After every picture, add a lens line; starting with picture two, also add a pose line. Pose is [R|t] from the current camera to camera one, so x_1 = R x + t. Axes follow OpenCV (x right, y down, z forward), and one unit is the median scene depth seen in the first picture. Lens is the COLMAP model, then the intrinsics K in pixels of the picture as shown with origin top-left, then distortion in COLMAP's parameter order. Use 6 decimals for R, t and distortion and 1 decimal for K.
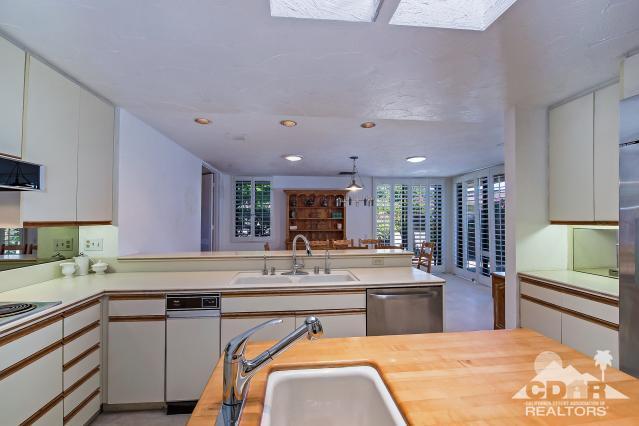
lens RADIAL K [[263.7, 0, 315.3], [0, 263.7, 214.0], [0, 0, 1]] dist [-0.013382, -0.000252]
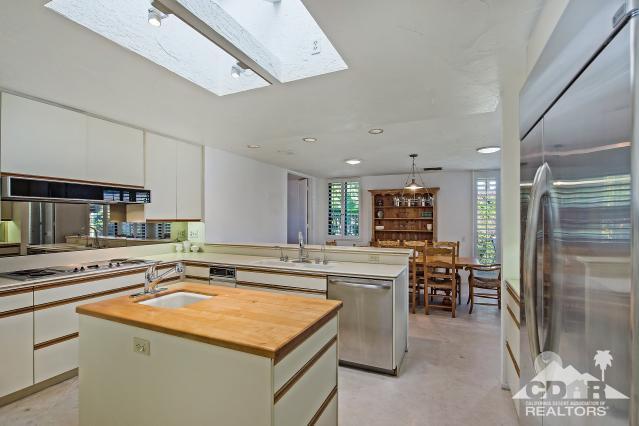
lens RADIAL K [[295.0, 0, 328.2], [0, 295.0, 219.1], [0, 0, 1]] dist [-0.000383, -0.000004]
pose [[0.873163, 0.006262, -0.487387, 0.748525], [0.003968, 0.999793, 0.019955, -0.007388], [0.487411, -0.019357, 0.872958, -0.175173]]
